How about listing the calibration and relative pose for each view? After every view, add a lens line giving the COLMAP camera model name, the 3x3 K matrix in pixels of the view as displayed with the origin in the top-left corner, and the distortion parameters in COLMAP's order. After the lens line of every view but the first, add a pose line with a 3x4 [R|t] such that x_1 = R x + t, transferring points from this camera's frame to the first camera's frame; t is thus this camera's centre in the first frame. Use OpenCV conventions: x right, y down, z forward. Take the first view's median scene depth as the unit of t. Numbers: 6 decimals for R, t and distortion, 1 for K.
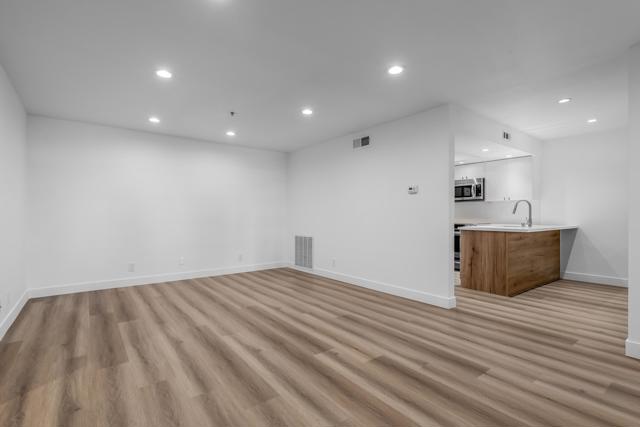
lens RADIAL K [[314.0, 0, 320.5], [0, 314.0, 211.3], [0, 0, 1]] dist [-0.000265, -0.001074]
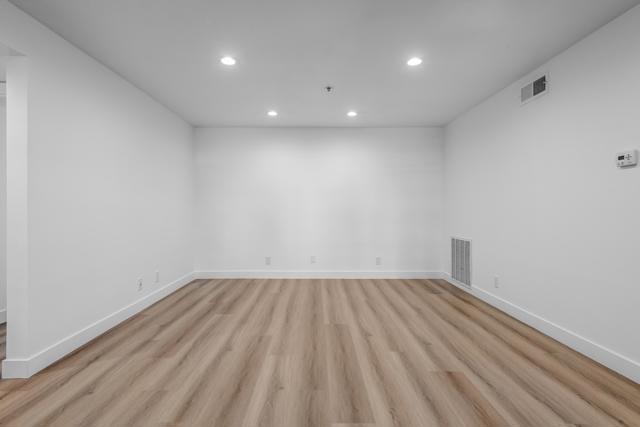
lens RADIAL K [[341.5, 0, 299.8], [0, 341.5, 204.7], [0, 0, 1]] dist [0.010073, -0.002116]
pose [[0.776796, -0.010103, -0.629671, 0.232579], [0.009421, 0.999946, -0.004421, 0.001303], [0.629682, -0.002498, 0.776849, 0.242508]]
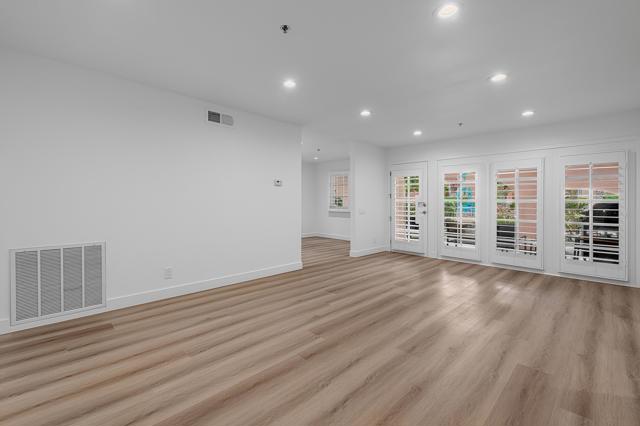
lens RADIAL K [[292.9, 0, 305.9], [0, 292.9, 204.8], [0, 0, 1]] dist [0.000756, 0.000241]
pose [[-0.128752, -0.011962, 0.991605, -0.825820], [-0.018674, 0.999779, 0.009636, 0.003304], [-0.991501, -0.017277, -0.128947, 1.037206]]
